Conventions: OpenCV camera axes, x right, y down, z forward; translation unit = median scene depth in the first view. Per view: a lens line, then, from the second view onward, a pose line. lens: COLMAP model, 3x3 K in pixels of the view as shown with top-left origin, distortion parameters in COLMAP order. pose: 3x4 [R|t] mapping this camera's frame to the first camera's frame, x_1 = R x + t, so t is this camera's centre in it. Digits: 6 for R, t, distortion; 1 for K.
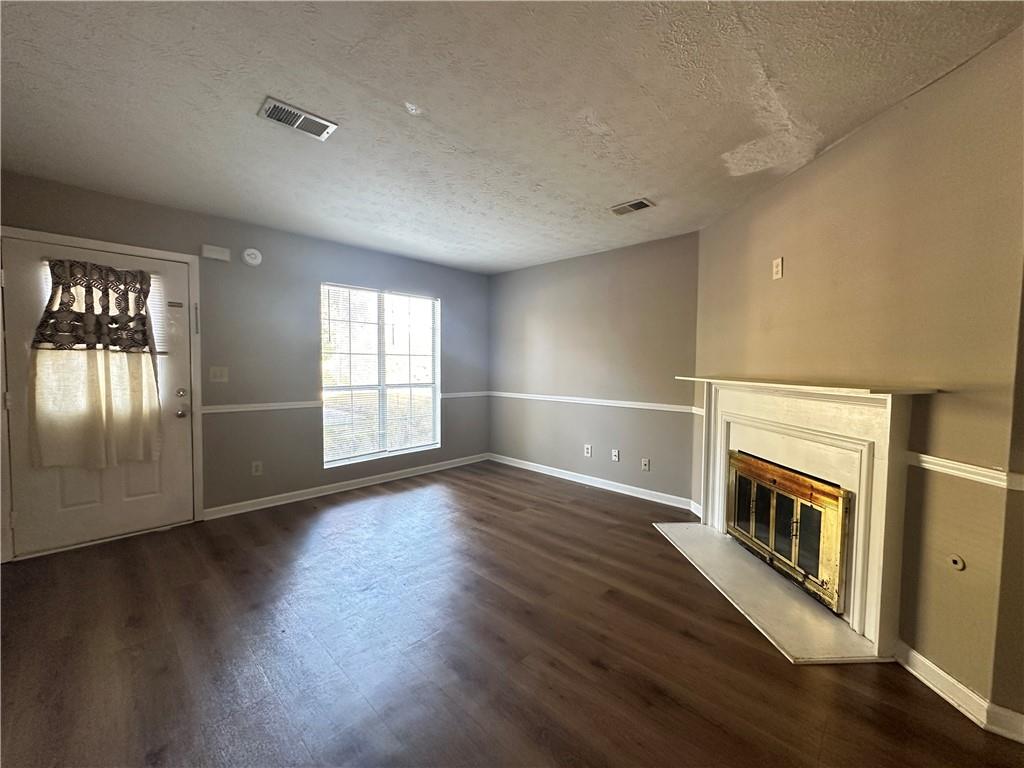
lens RADIAL K [[410.2, 0, 513.5], [0, 410.2, 384.5], [0, 0, 1]] dist [-0.002939, 0.000001]
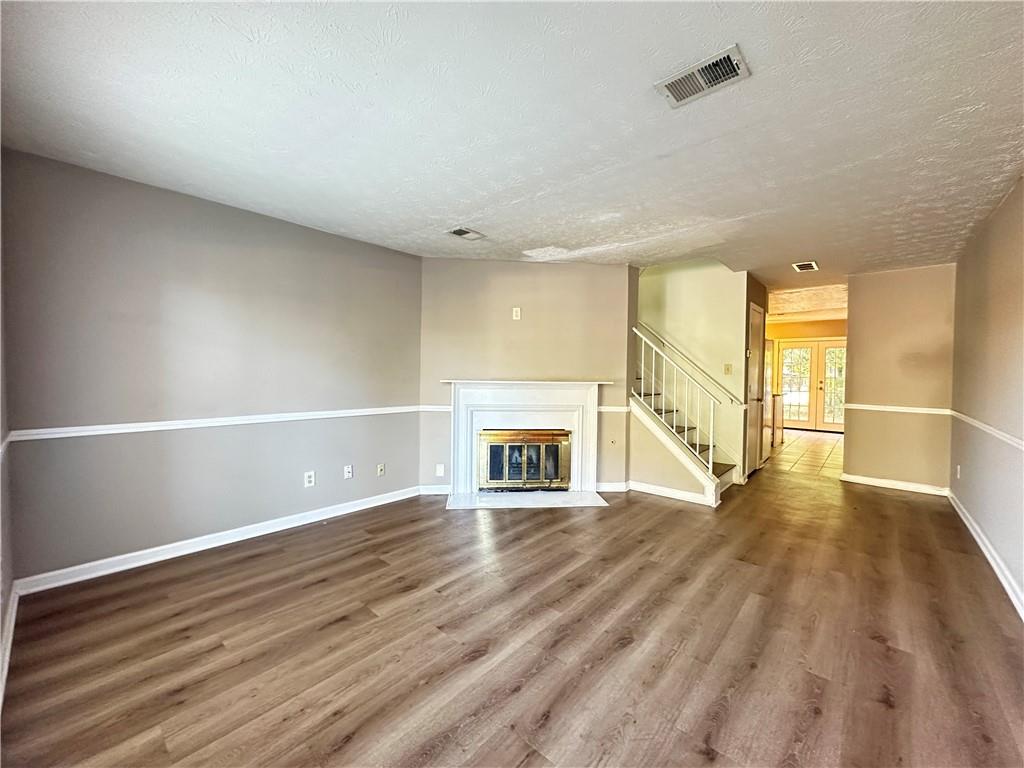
lens RADIAL K [[410.2, 0, 512.4], [0, 410.2, 385.2], [0, 0, 1]] dist [-0.002939, 0.000001]
pose [[-0.042735, -0.039911, 0.998289, -0.938463], [0.037546, 0.998432, 0.041524, -0.054174], [-0.998381, 0.039256, -0.041170, 0.994376]]
